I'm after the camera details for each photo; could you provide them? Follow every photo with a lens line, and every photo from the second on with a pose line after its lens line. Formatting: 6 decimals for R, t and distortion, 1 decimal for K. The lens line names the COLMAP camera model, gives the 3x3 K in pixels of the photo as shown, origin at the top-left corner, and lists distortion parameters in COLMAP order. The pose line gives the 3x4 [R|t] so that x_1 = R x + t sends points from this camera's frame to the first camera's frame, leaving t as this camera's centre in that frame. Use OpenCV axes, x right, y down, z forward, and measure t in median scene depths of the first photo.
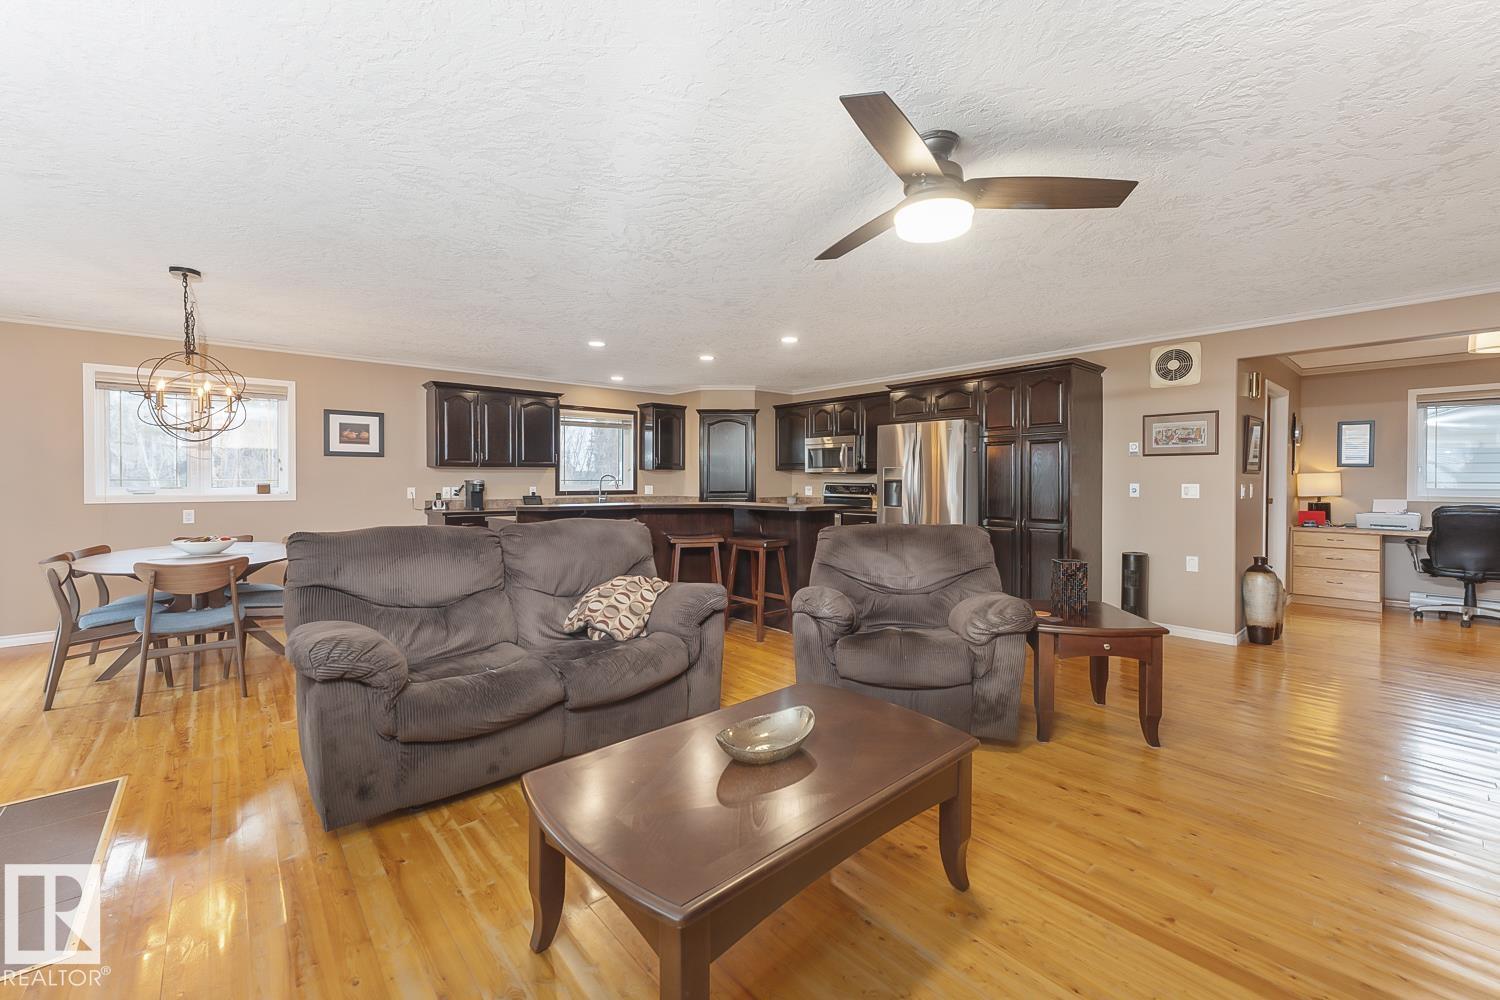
lens RADIAL K [[603.0, 0, 767.8], [0, 603.0, 484.5], [0, 0, 1]] dist [-0.001844, -0.000226]
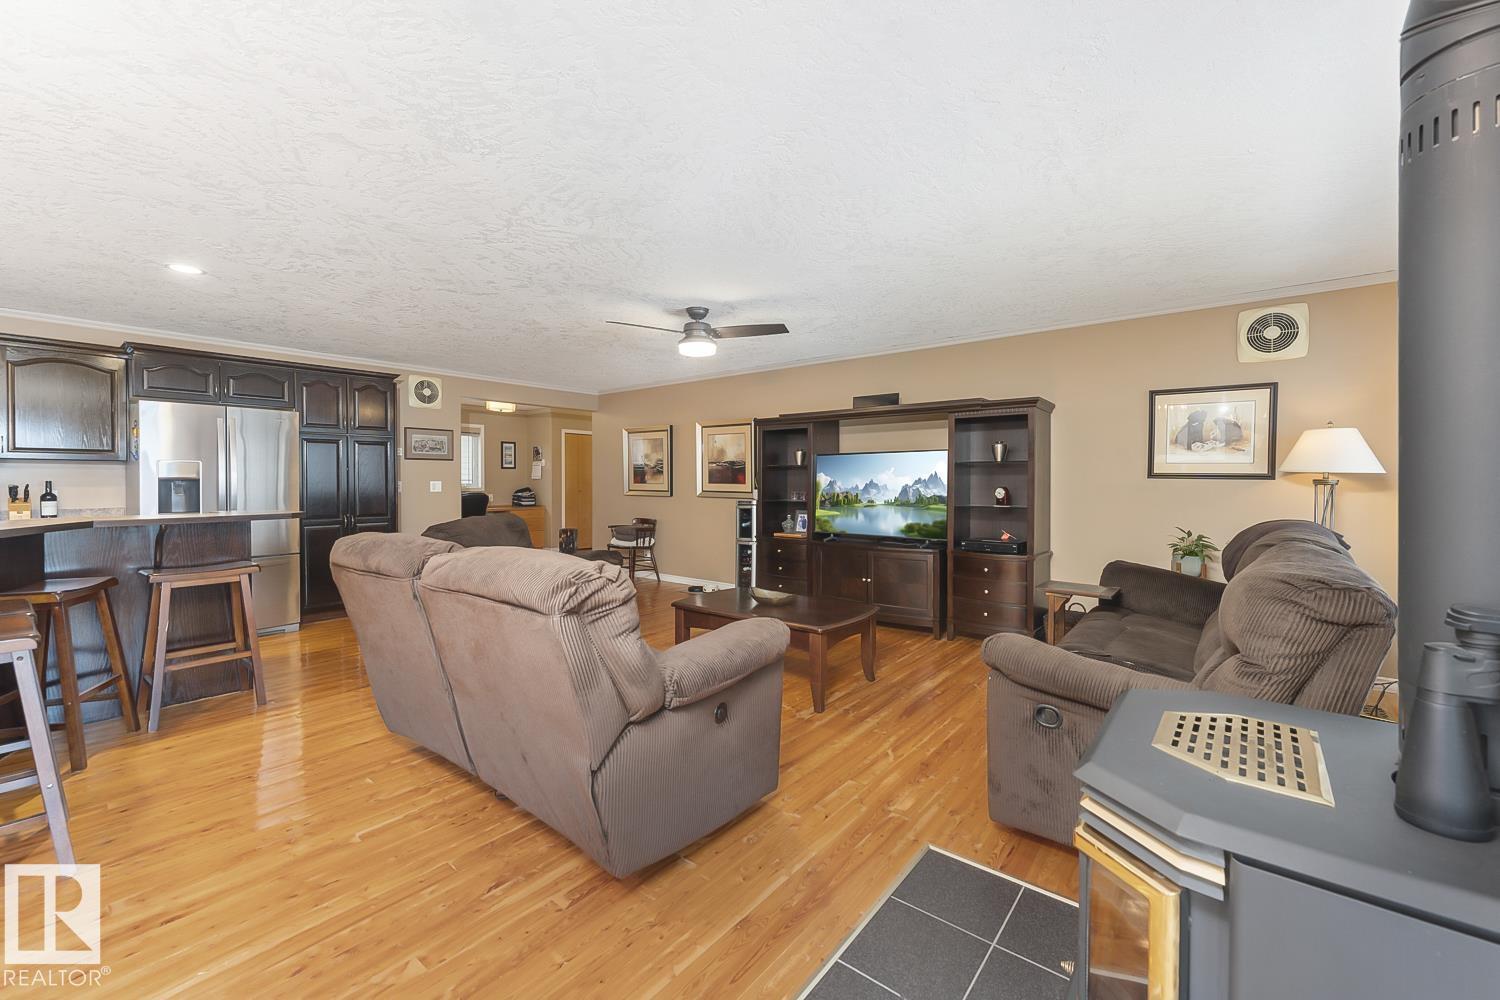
lens RADIAL K [[596.6, 0, 745.2], [0, 596.6, 490.9], [0, 0, 1]] dist [0.000724, 0.000273]
pose [[-0.160122, -0.020151, 0.986891, -0.602180], [0.004576, 0.999766, 0.021157, -0.004038], [-0.987087, 0.007904, -0.159993, 0.409144]]
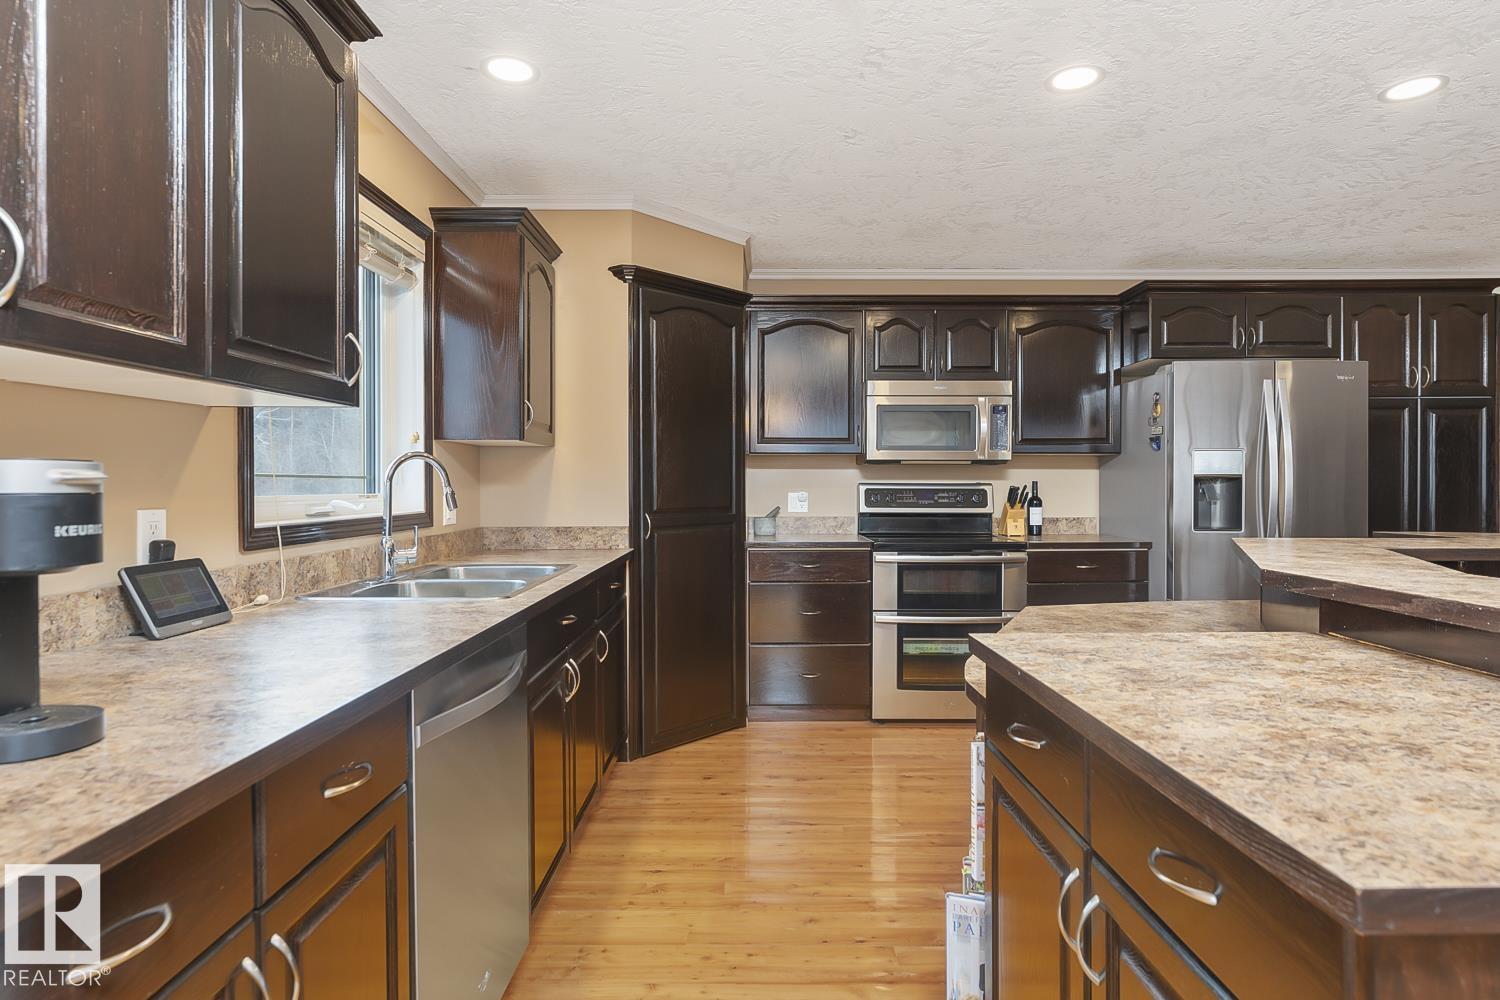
lens RADIAL K [[798.3, 0, 753.3], [0, 798.3, 480.4], [0, 0, 1]] dist [-0.001754, -0.000226]
pose [[0.667723, 0.000425, 0.744410, -0.494428], [0.007176, 0.999950, -0.007007, -0.001898], [-0.744375, 0.010021, 0.667686, 0.805581]]
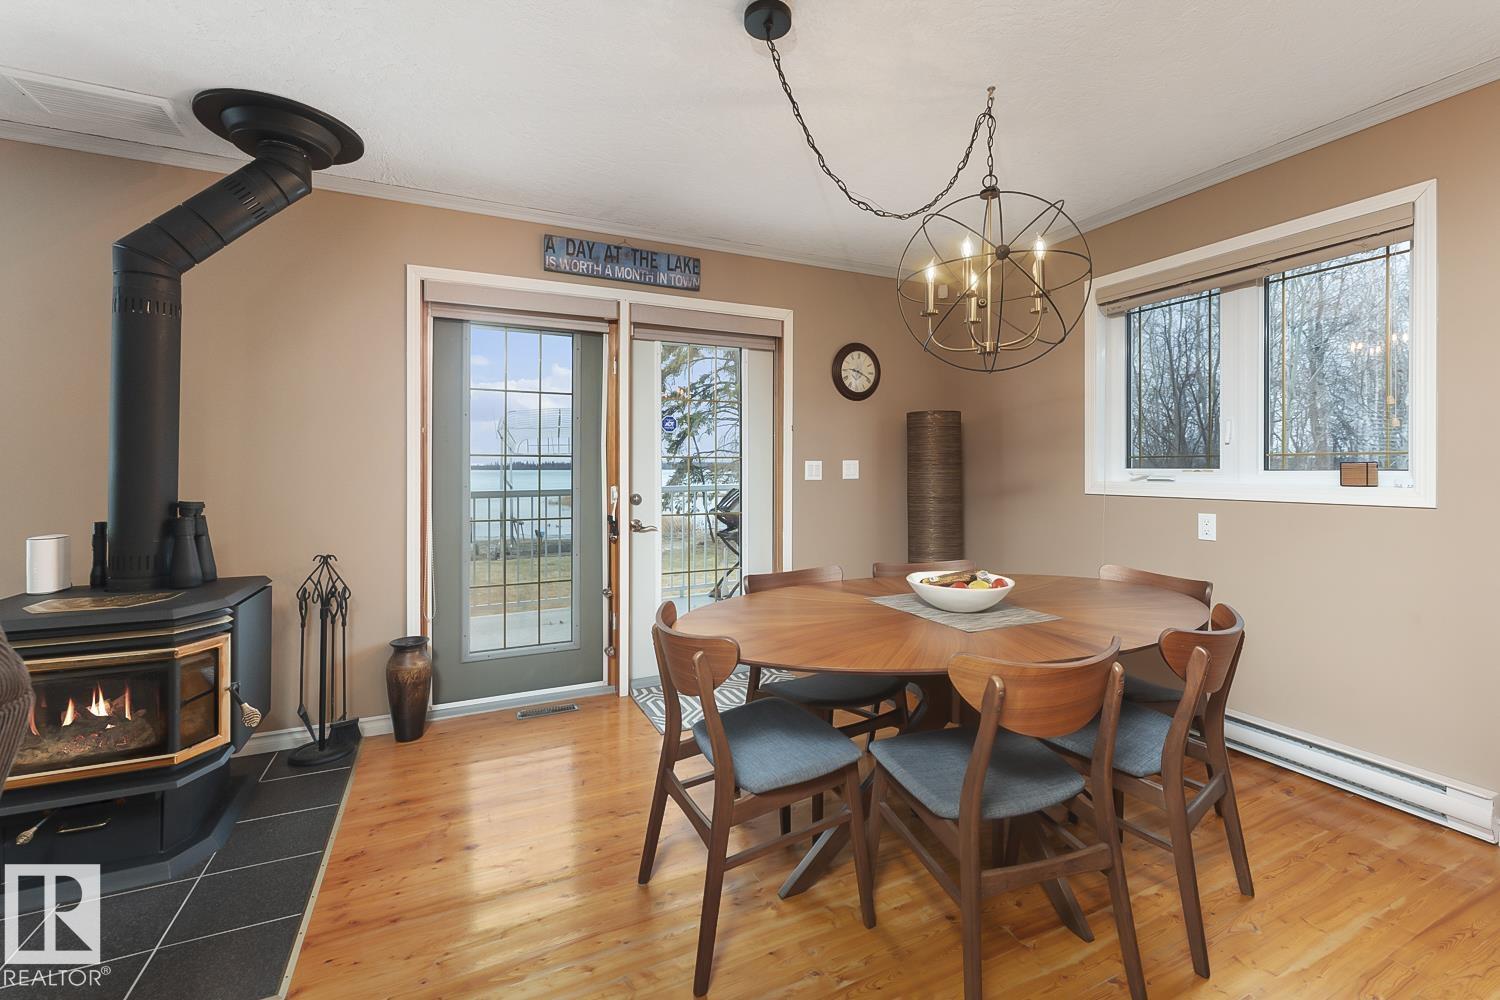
lens RADIAL K [[636.4, 0, 755.0], [0, 636.4, 471.8], [0, 0, 1]] dist [-0.003442, -0.000334]
pose [[-0.284124, 0.005346, -0.958773, -0.266250], [-0.004367, 0.999967, 0.006869, 0.003406], [0.958778, 0.006139, -0.284091, 0.631254]]
